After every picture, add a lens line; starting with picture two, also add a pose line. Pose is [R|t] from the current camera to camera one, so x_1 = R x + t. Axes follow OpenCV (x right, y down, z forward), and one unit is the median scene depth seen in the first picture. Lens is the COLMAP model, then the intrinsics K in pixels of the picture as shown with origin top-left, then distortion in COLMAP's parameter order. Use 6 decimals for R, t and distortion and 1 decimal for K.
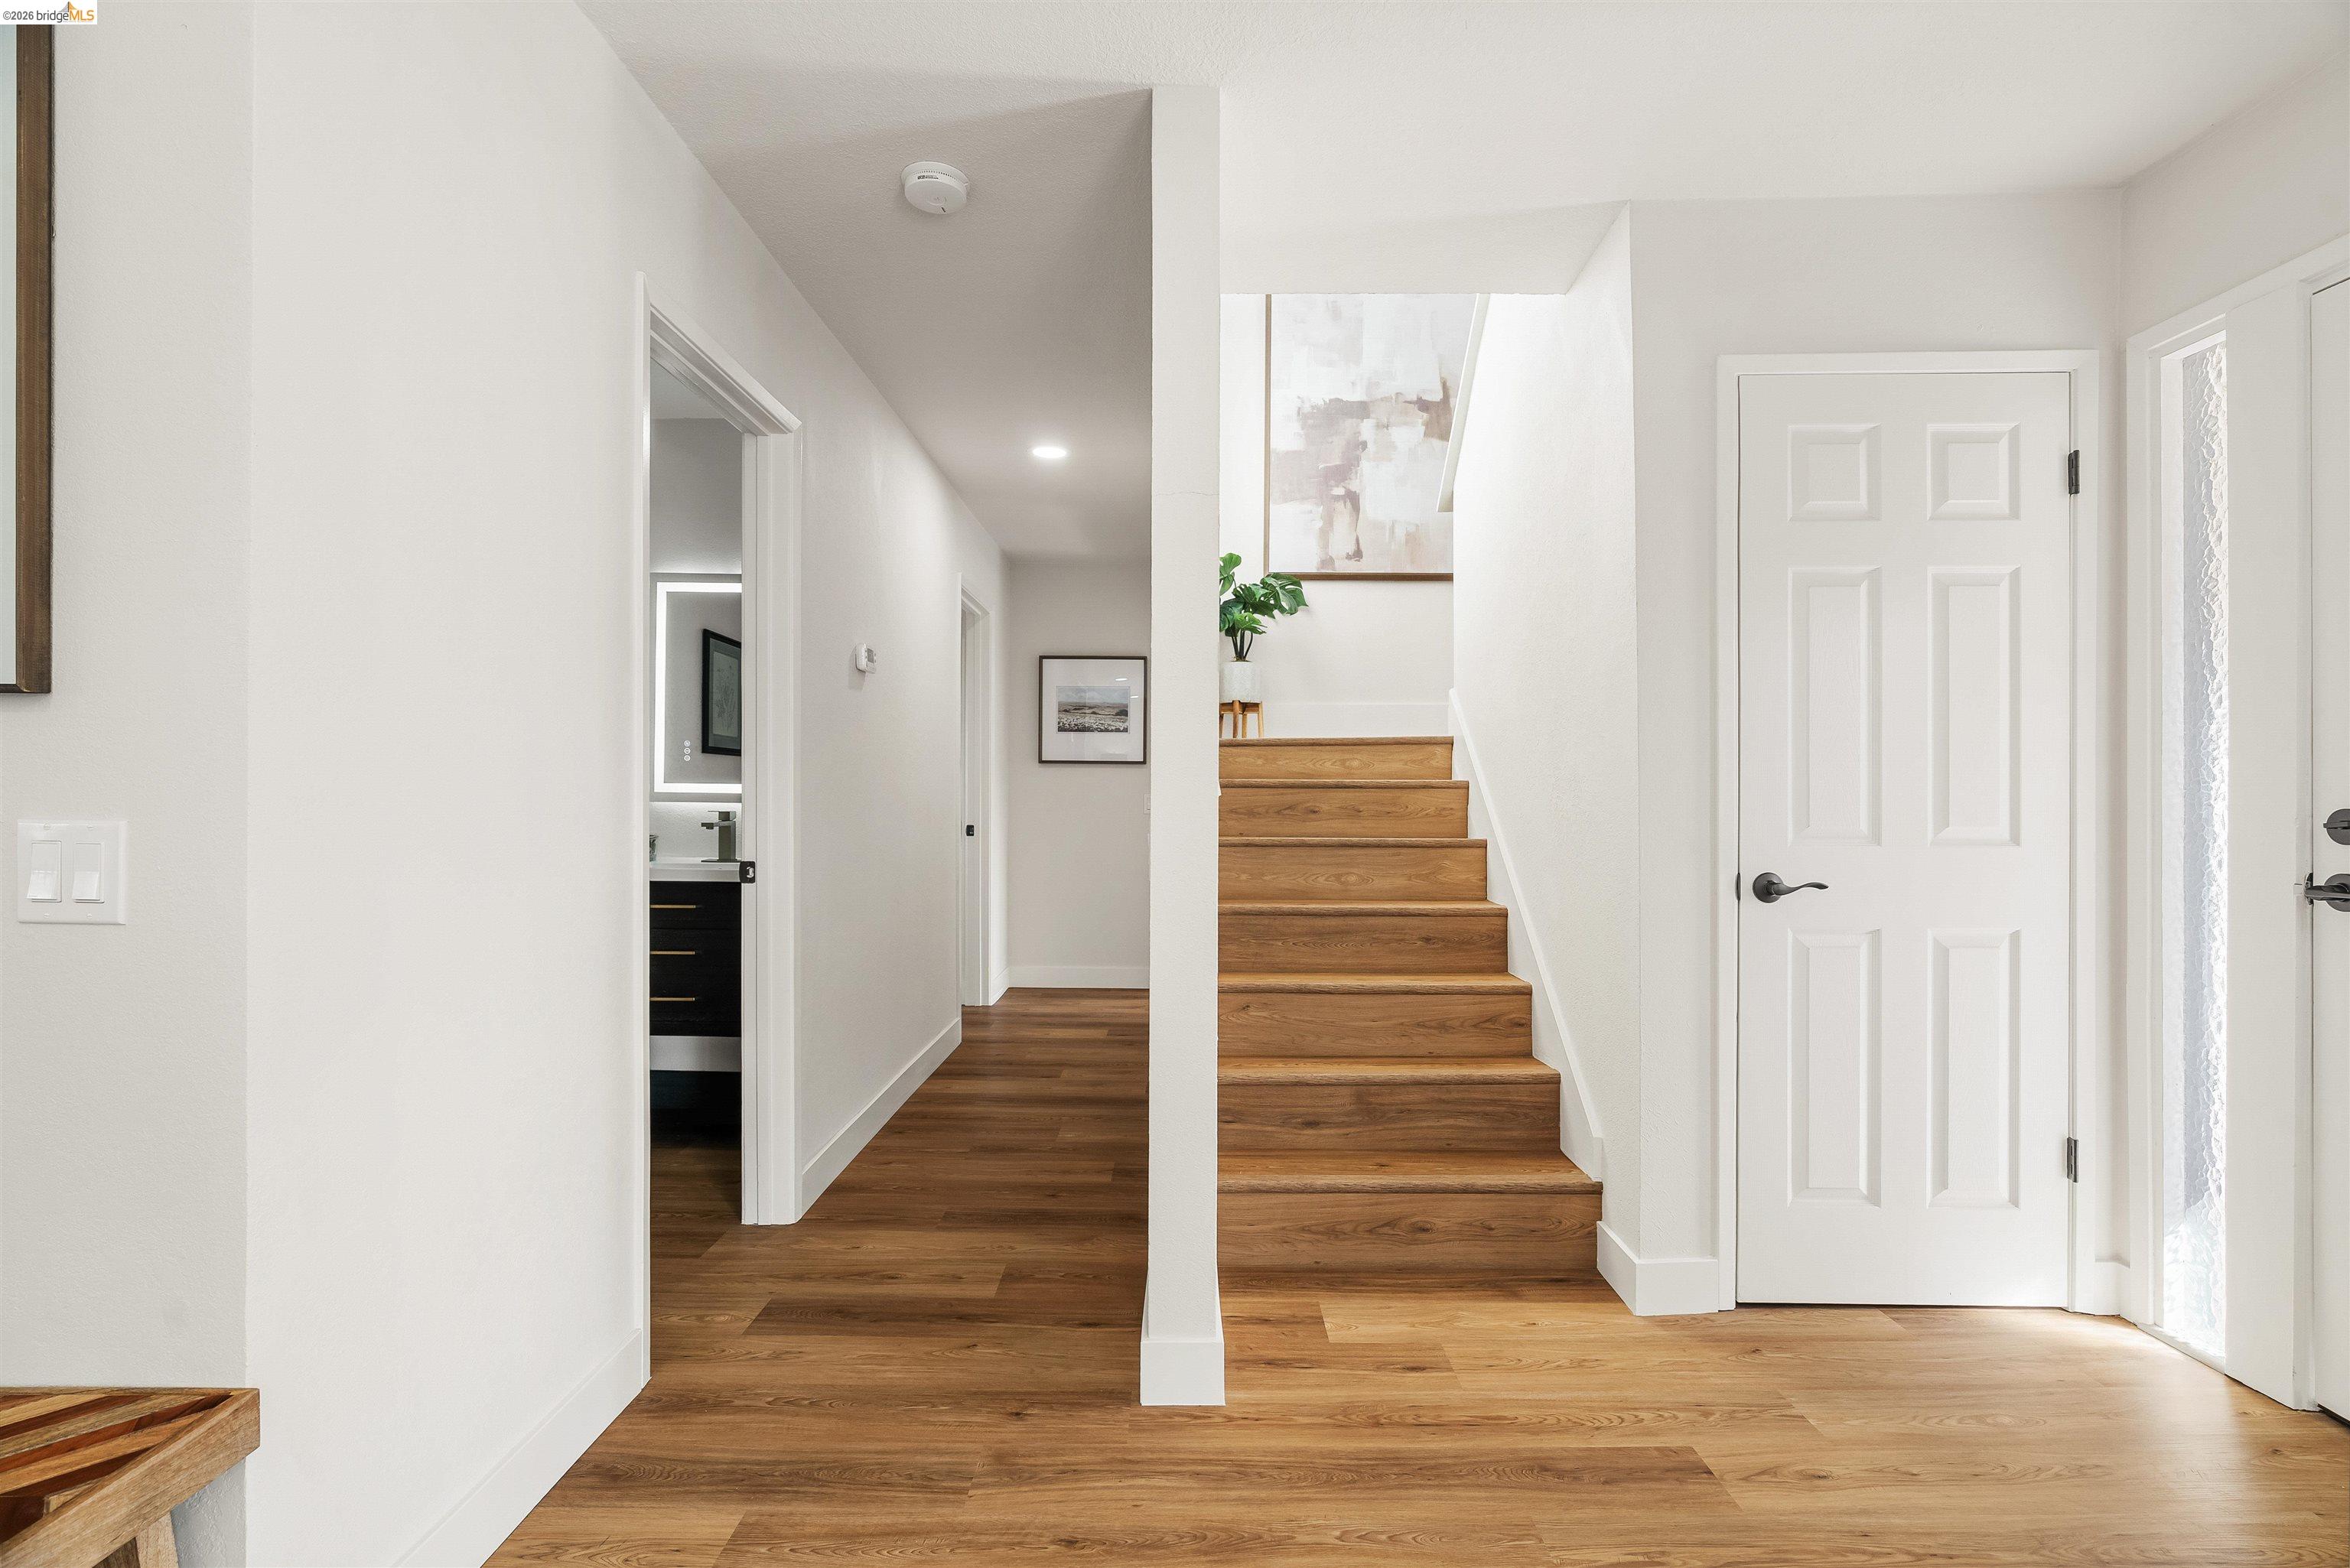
lens RADIAL K [[1068.6, 0, 1184.5], [0, 1068.6, 786.6], [0, 0, 1]] dist [-0.005213, 0.001594]
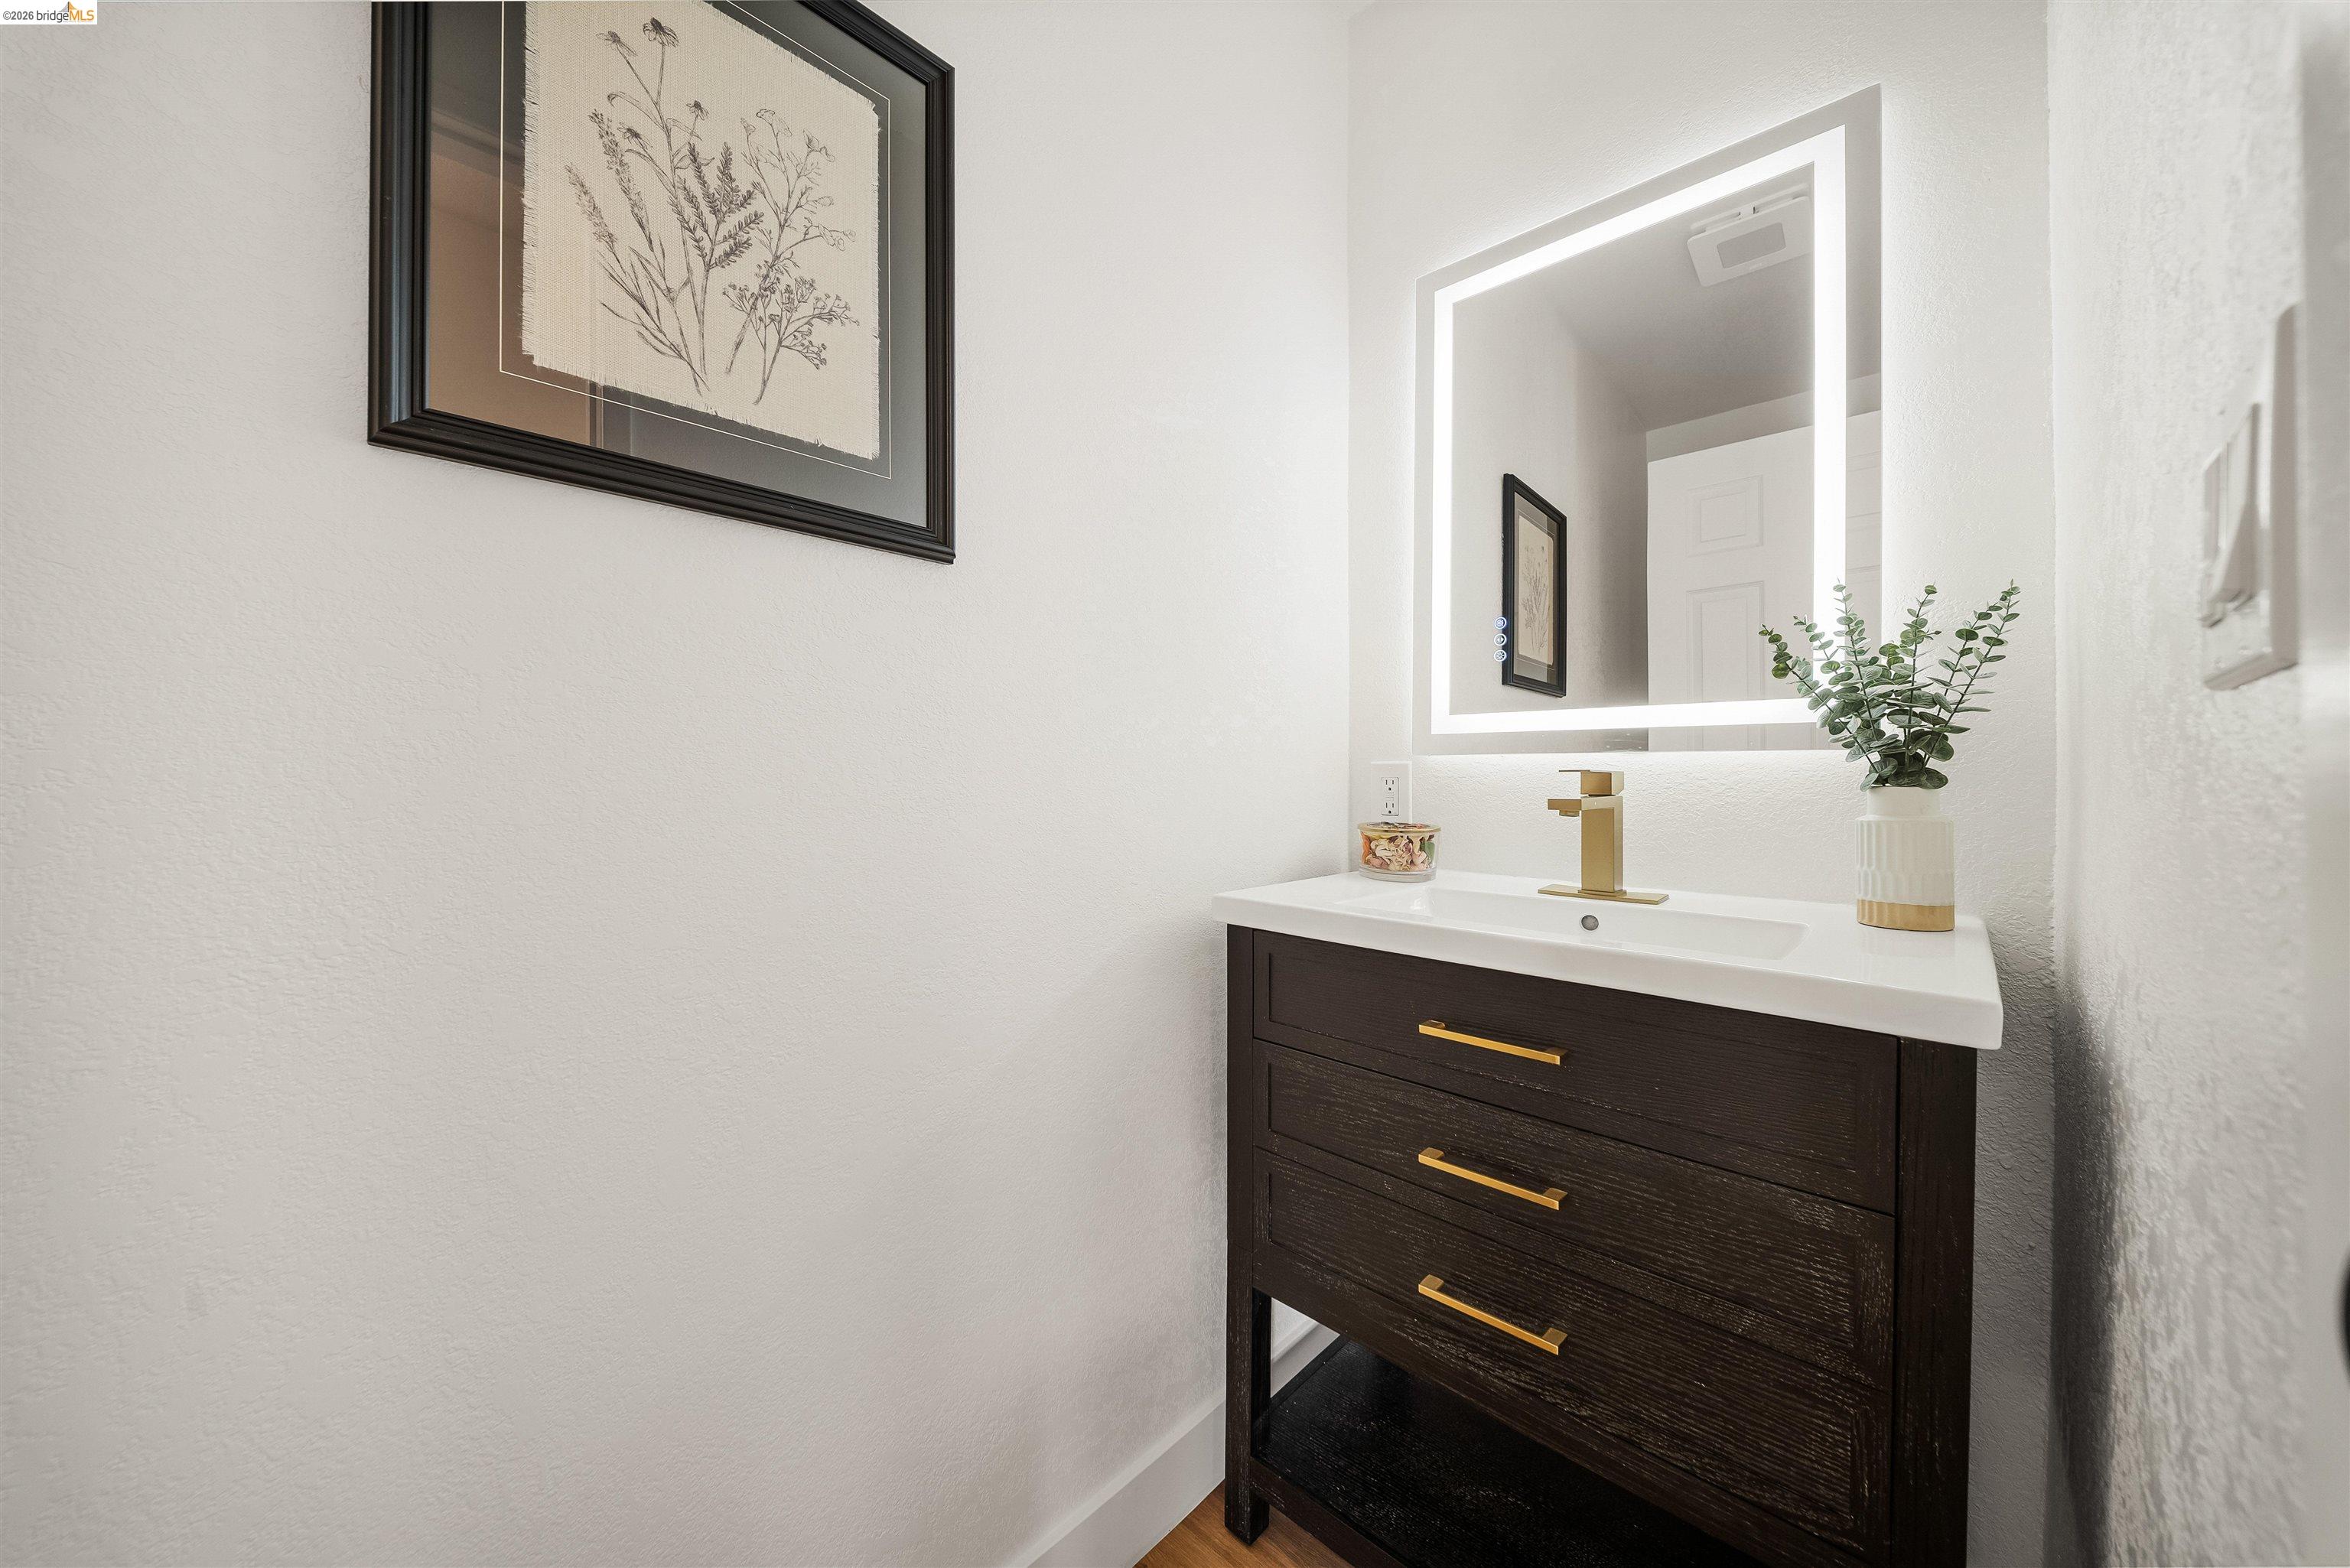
lens RADIAL K [[824.4, 0, 1176.5], [0, 824.4, 774.9], [0, 0, 1]] dist [0.002167, -0.000001]
pose [[0.727207, -0.002931, -0.686412, -0.326749], [0.007554, 0.999964, 0.003733, 0.021239], [0.686377, -0.007900, 0.727203, 0.654177]]
